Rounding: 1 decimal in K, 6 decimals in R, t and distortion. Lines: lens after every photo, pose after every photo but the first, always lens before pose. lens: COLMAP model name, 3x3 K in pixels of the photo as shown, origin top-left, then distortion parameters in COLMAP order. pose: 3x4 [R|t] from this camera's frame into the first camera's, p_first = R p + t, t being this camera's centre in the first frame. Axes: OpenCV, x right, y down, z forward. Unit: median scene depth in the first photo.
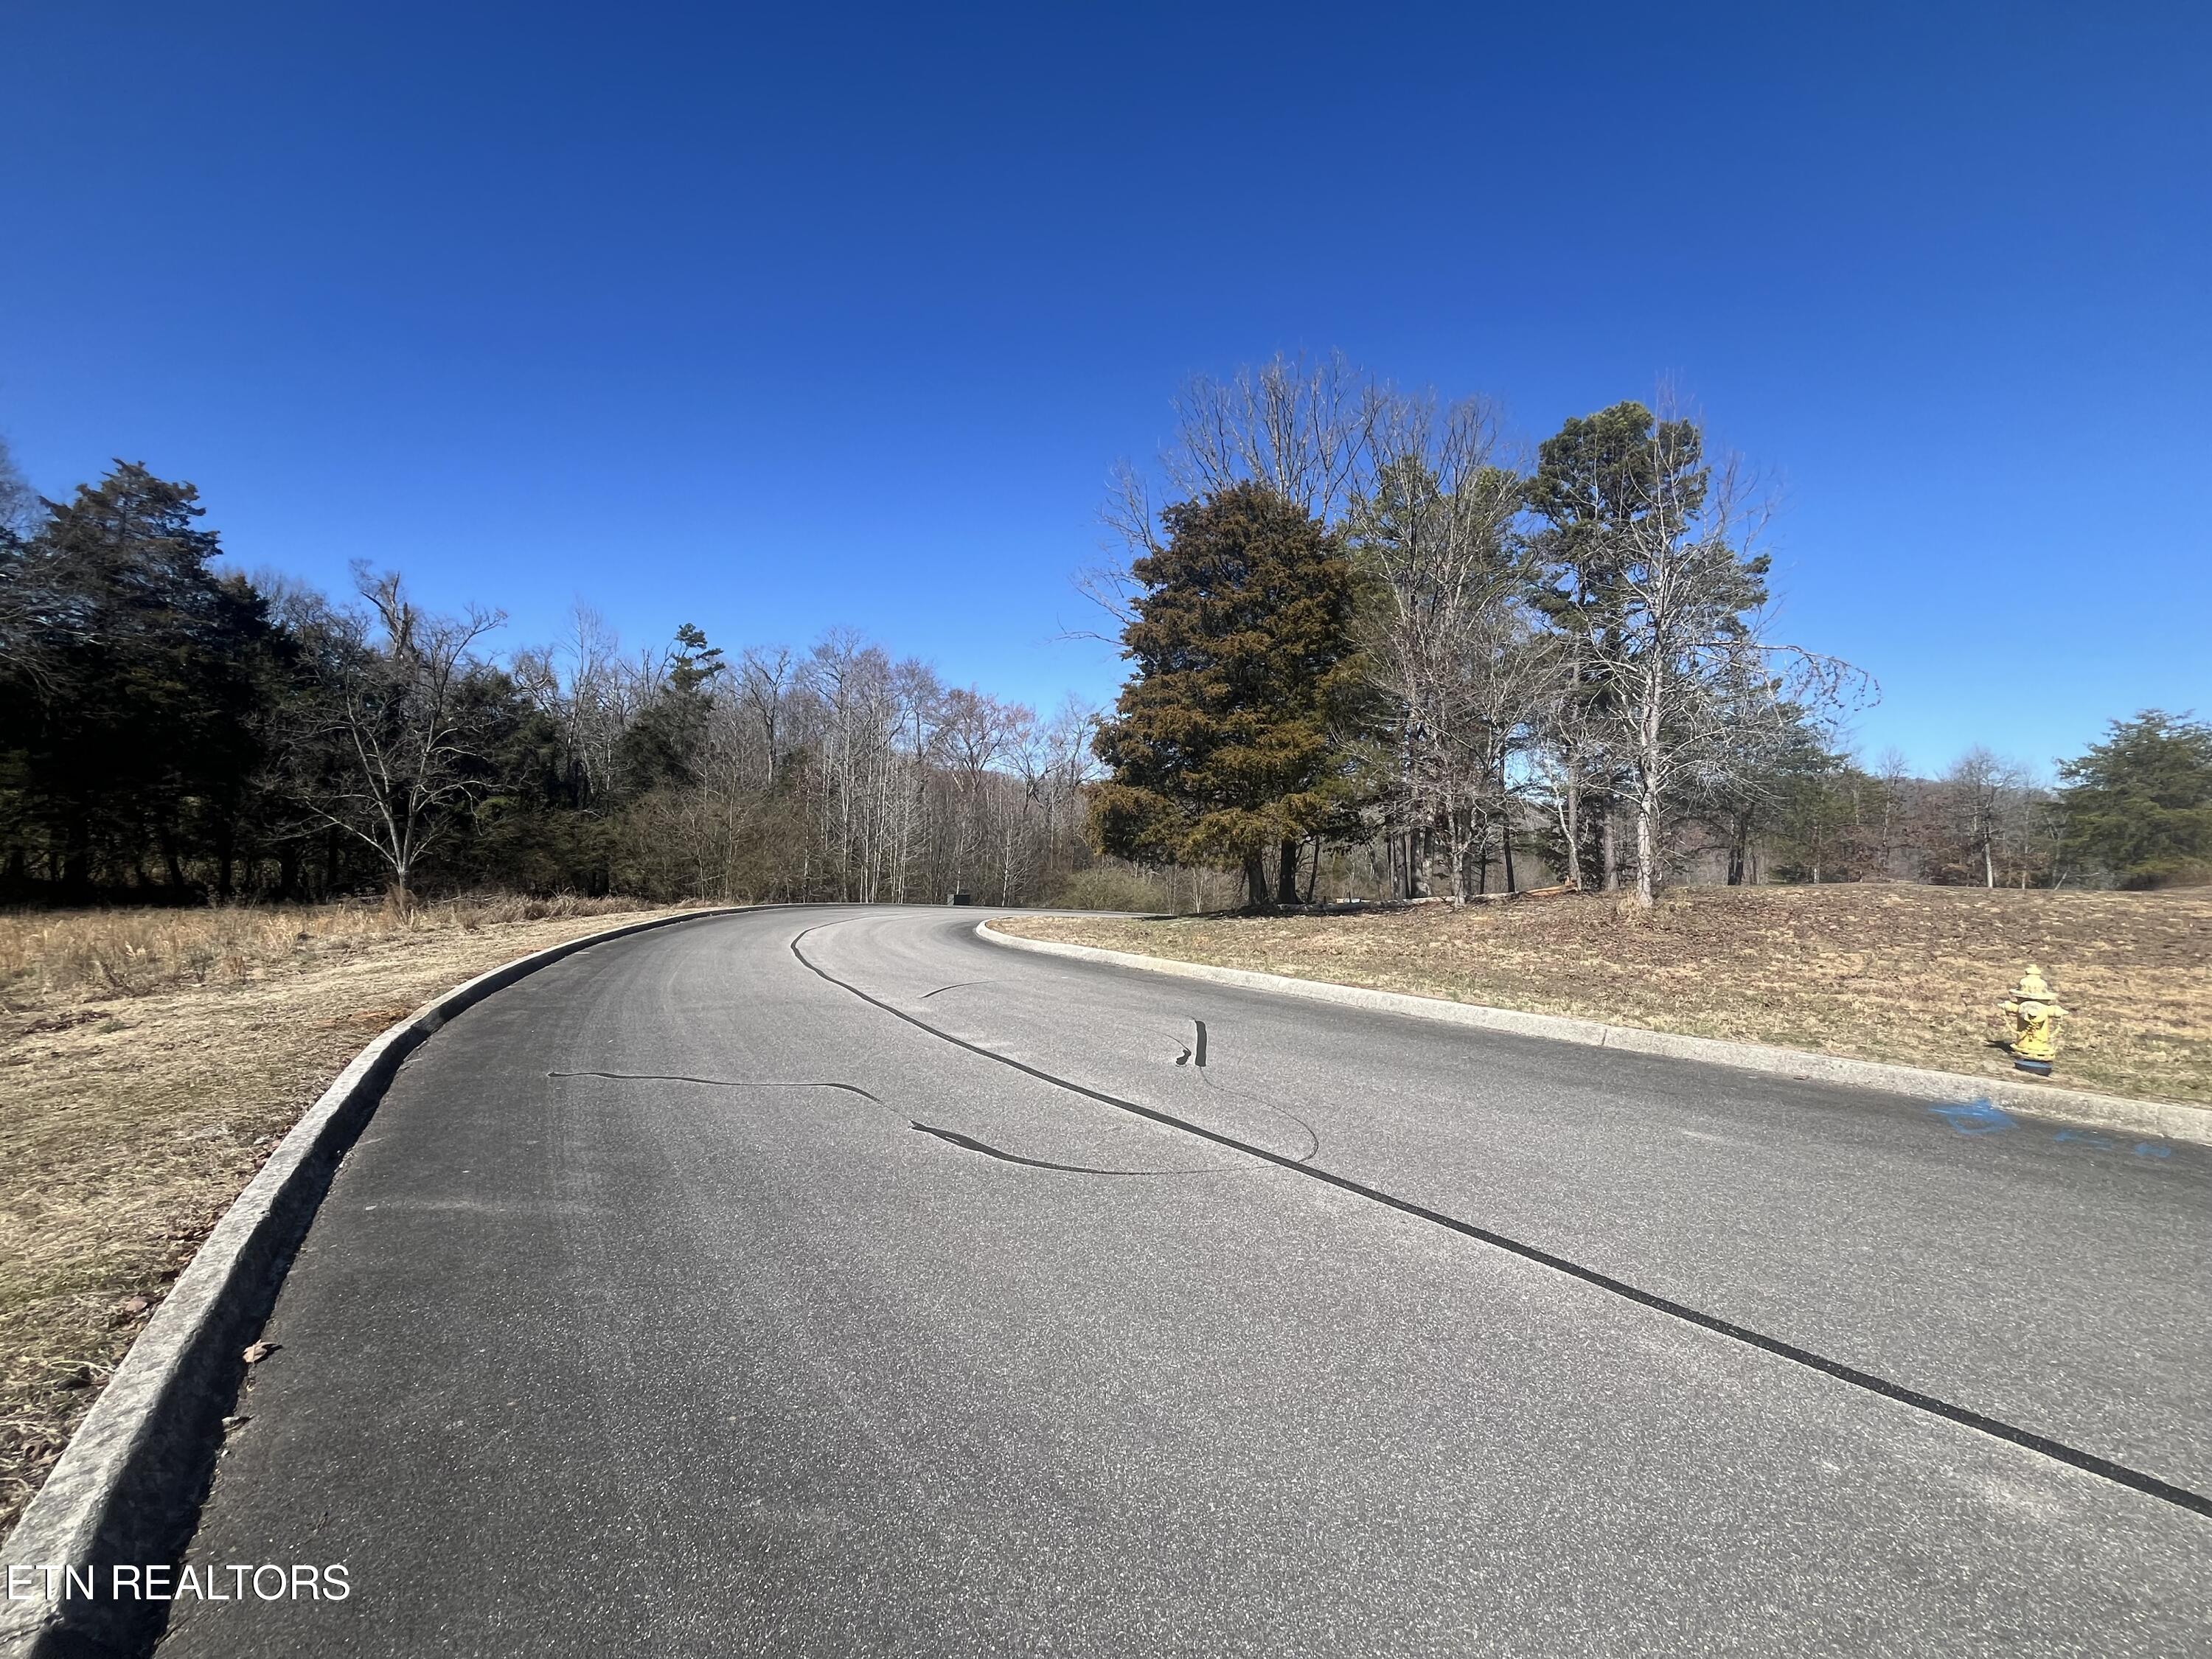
lens RADIAL K [[888.9, 0, 1094.6], [0, 888.9, 831.8], [0, 0, 1]] dist [-0.003527, 0.000211]
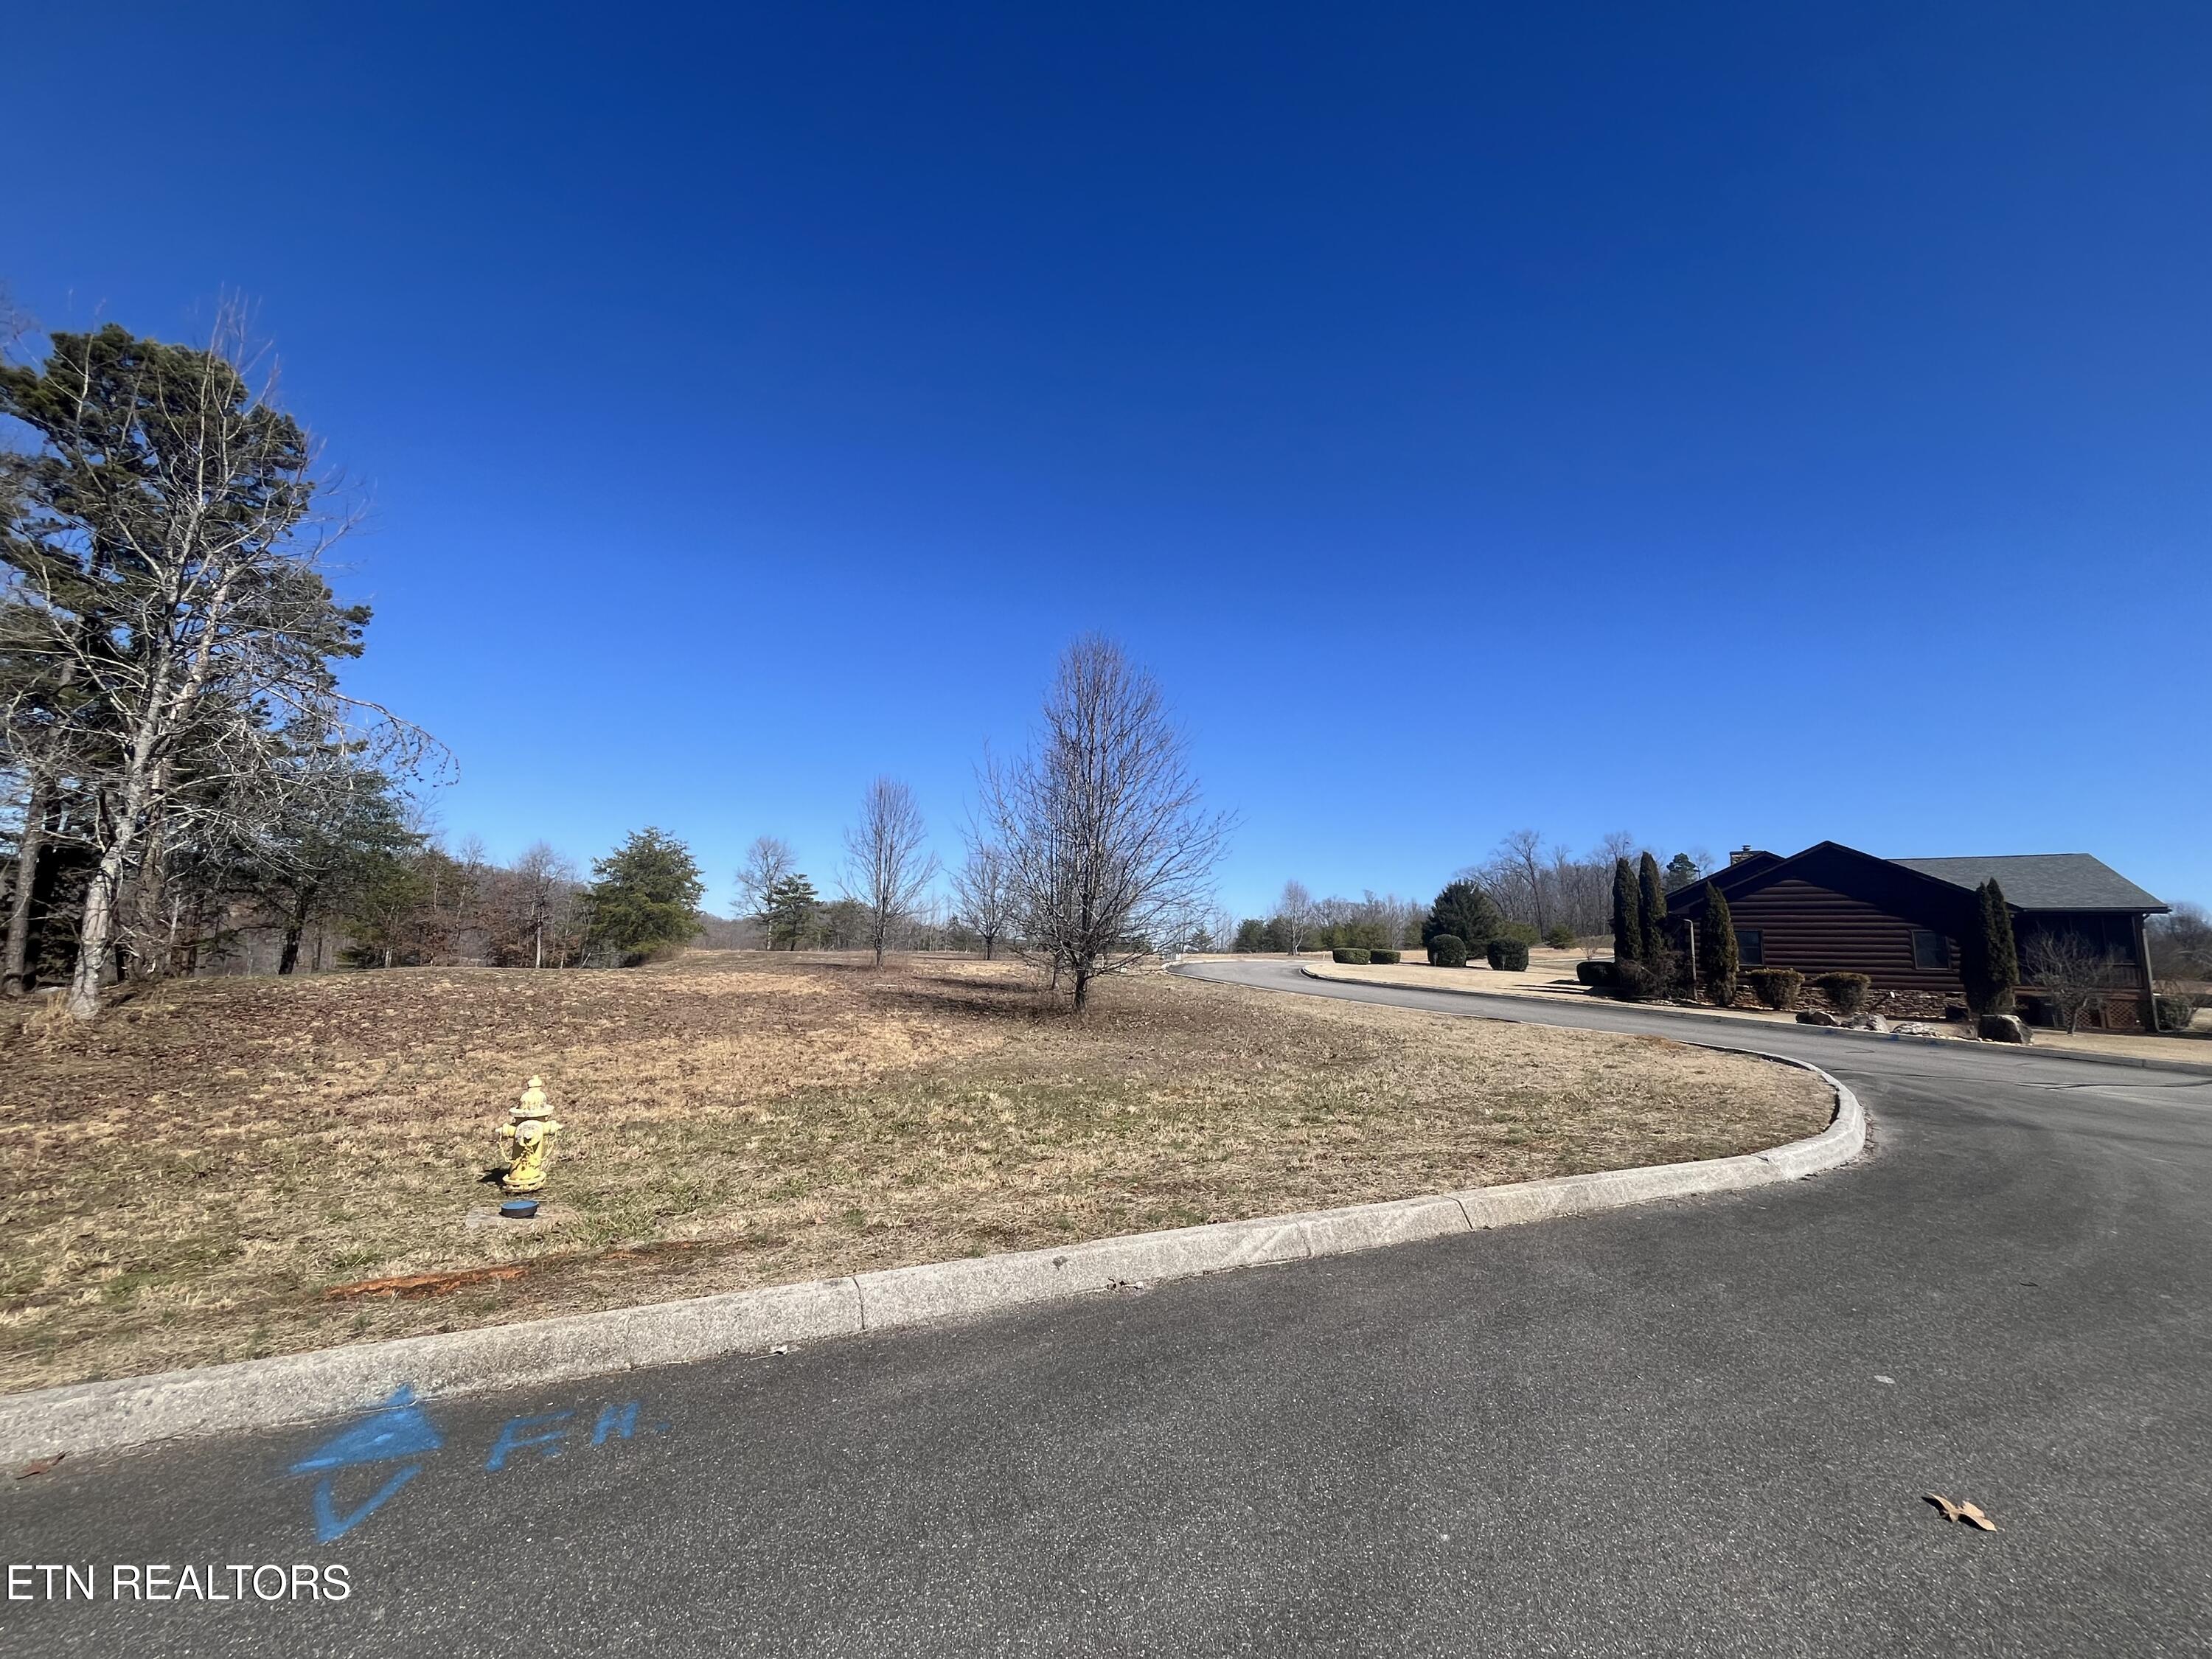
lens RADIAL K [[888.9, 0, 1096.0], [0, 888.9, 830.5], [0, 0, 1]] dist [-0.003527, 0.000211]
pose [[0.225415, 0.119355, 0.966924, 0.115238], [-0.030630, 0.992845, -0.115414, -0.000823], [-0.973781, -0.003601, 0.227458, 0.098814]]
